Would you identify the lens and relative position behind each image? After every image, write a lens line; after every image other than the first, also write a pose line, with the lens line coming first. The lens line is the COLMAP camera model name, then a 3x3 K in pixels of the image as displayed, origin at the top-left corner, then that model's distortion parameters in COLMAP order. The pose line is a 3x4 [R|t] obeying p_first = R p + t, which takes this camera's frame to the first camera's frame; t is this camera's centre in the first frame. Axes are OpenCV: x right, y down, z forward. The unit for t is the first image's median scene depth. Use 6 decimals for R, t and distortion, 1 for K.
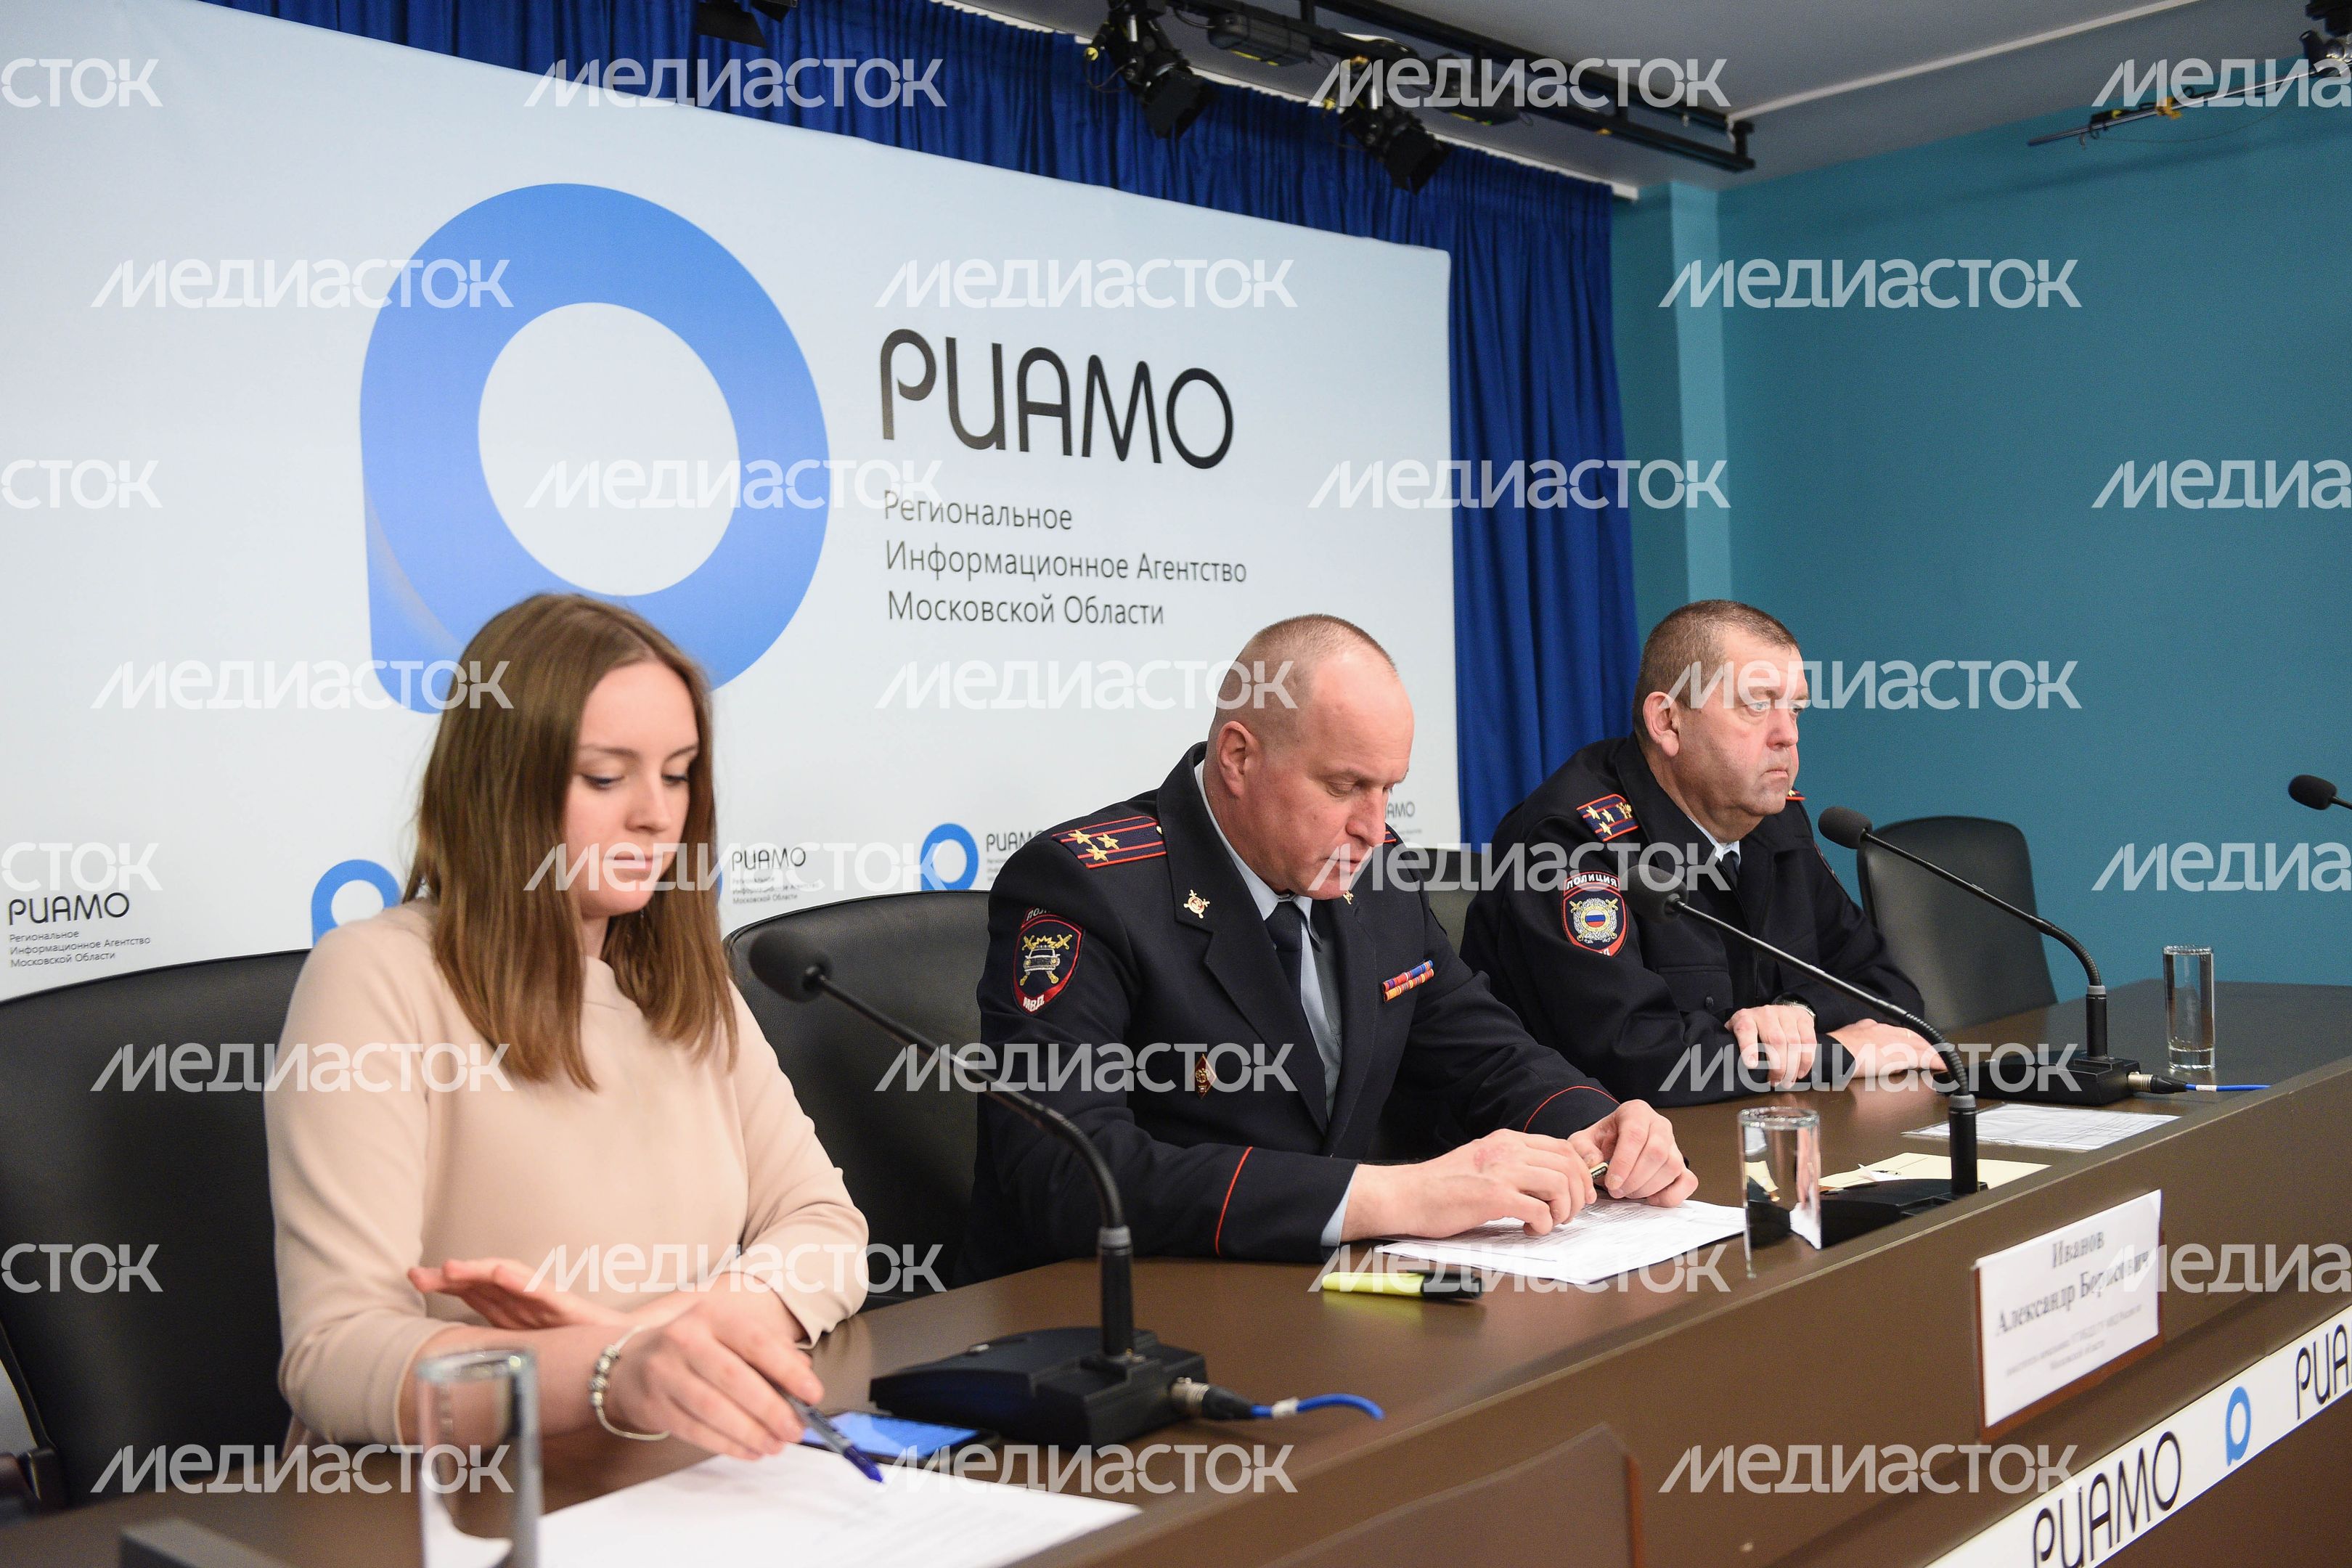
lens RADIAL K [[2289.1, 0, 1176.3], [0, 2289.1, 783.9], [0, 0, 1]] dist [0.010466, 0.006369]
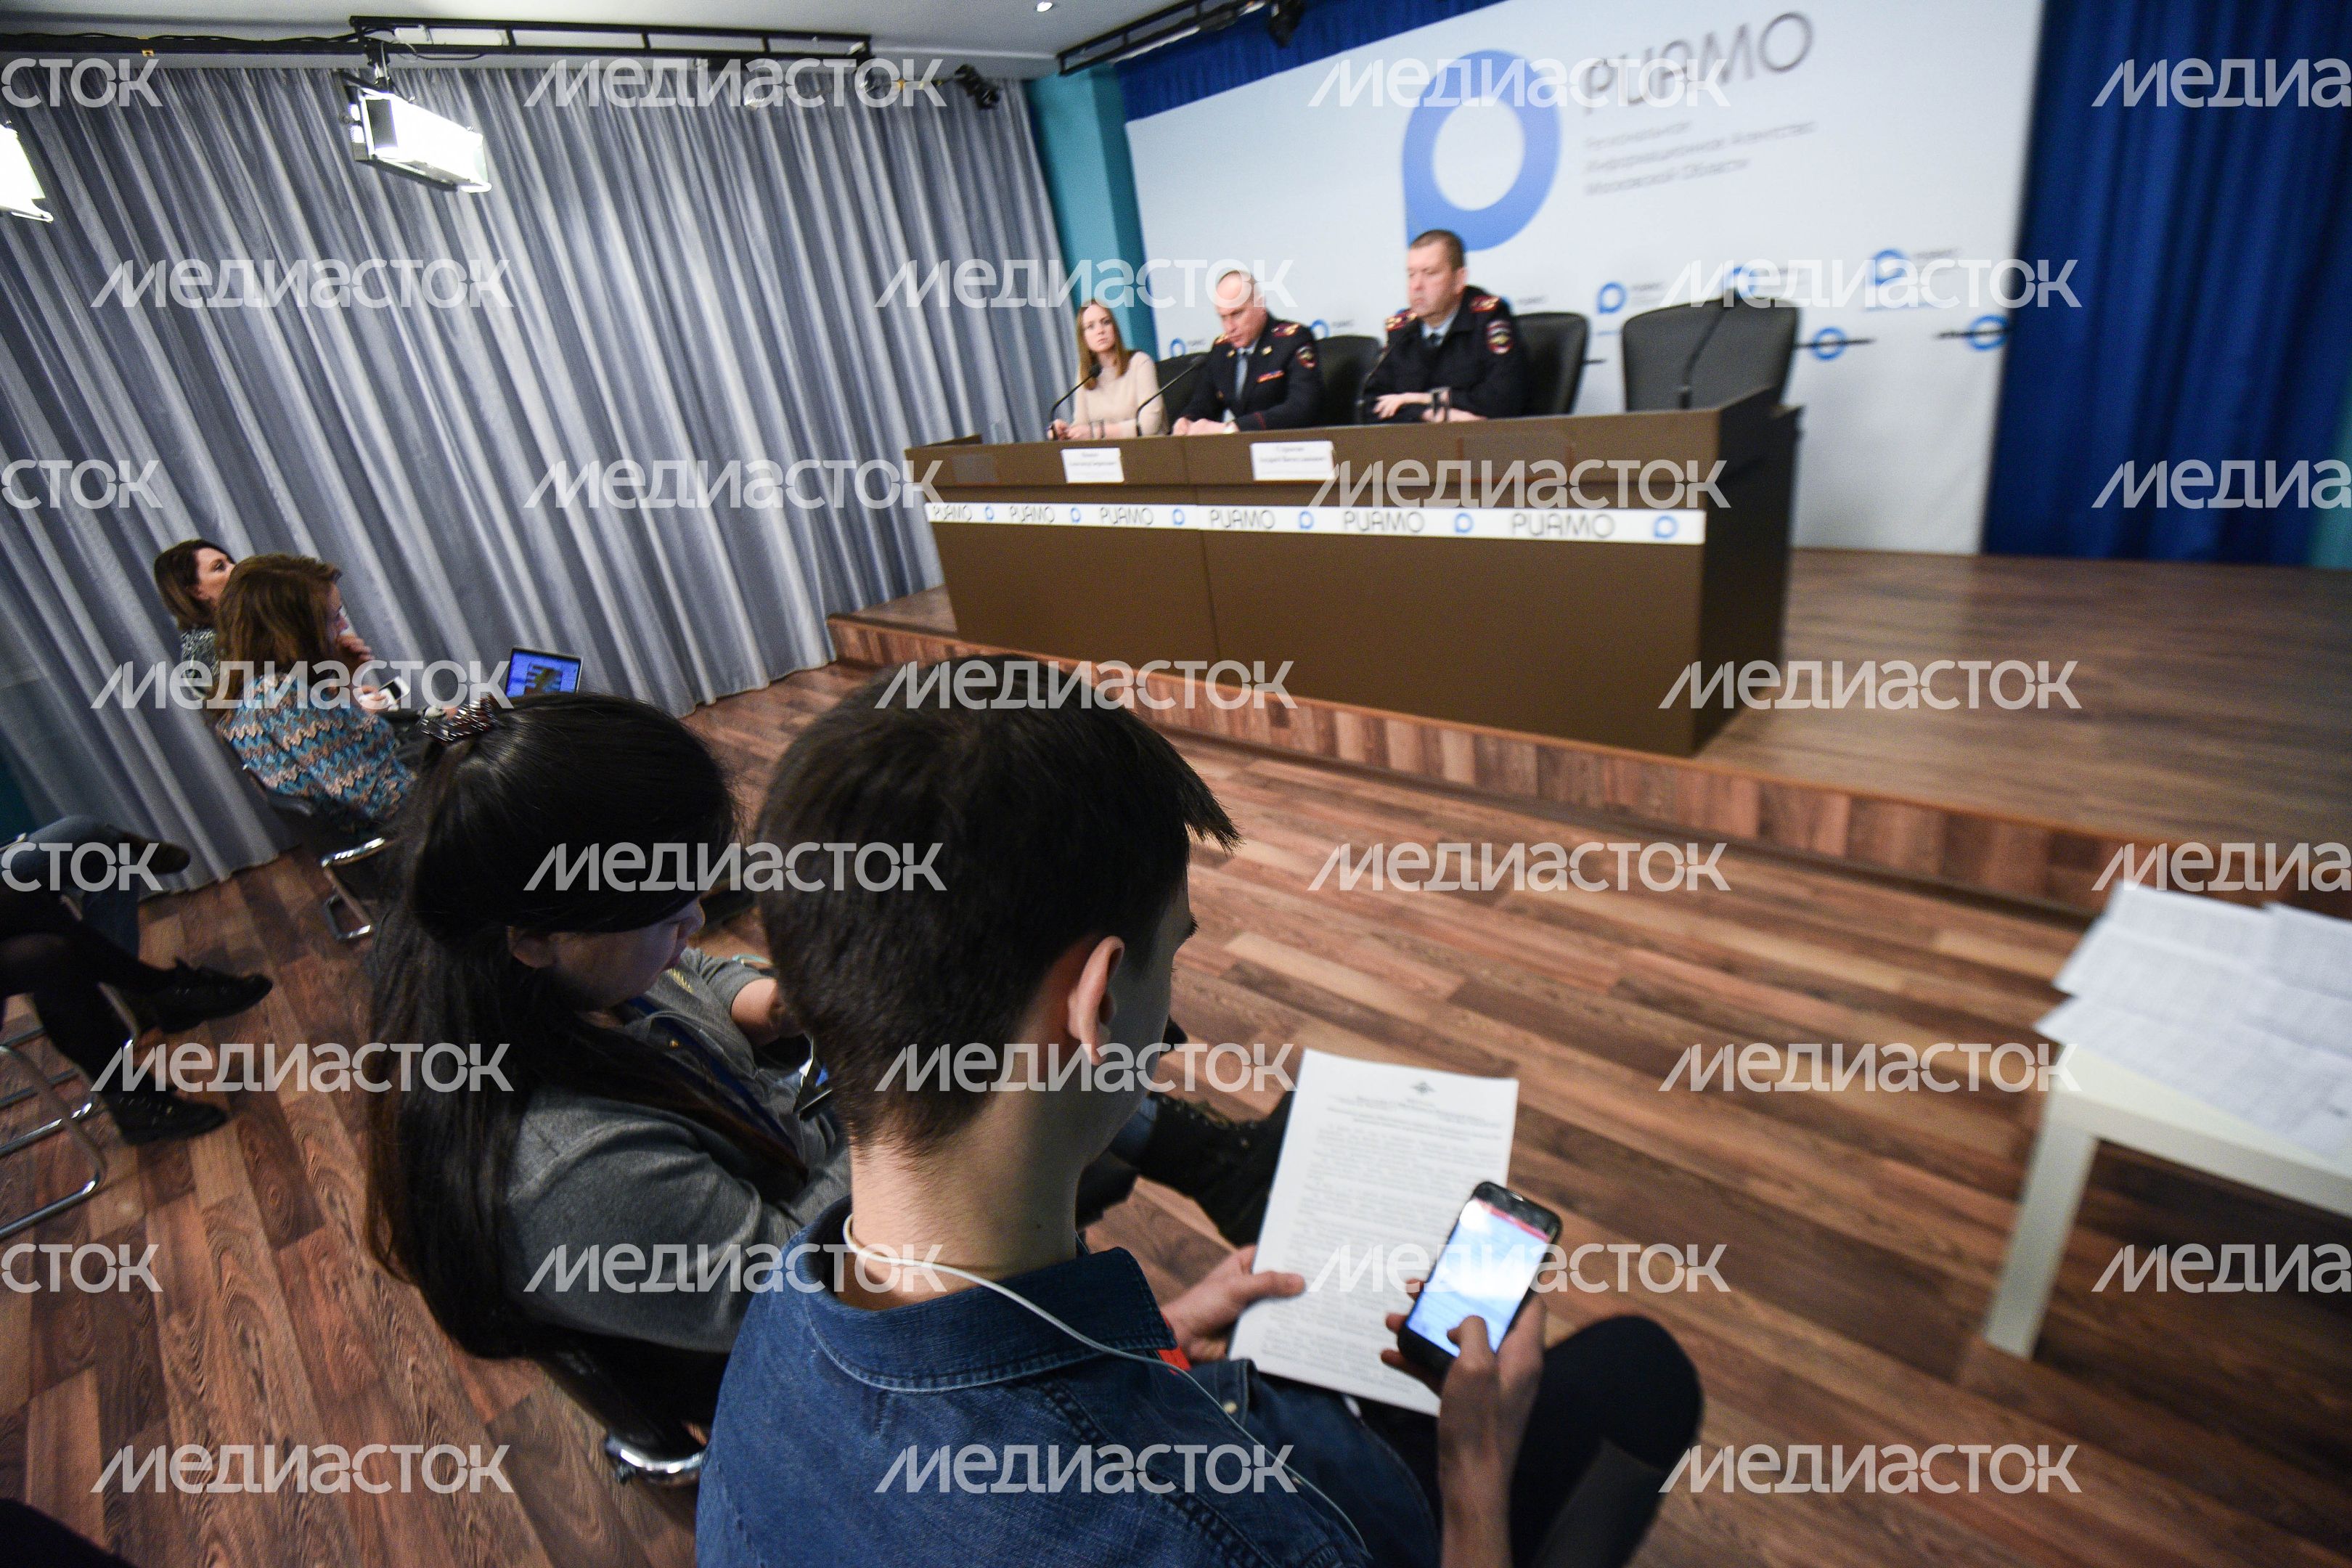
lens RADIAL K [[1083.7, 0, 1200.1], [0, 1083.7, 796.5], [0, 0, 1]] dist [0.003186, -0.027593]
pose [[0.022581, 0.443602, -0.895939, 1.605922], [0.127245, 0.887604, 0.442682, -0.085569], [0.991614, -0.124000, -0.036403, 0.697336]]
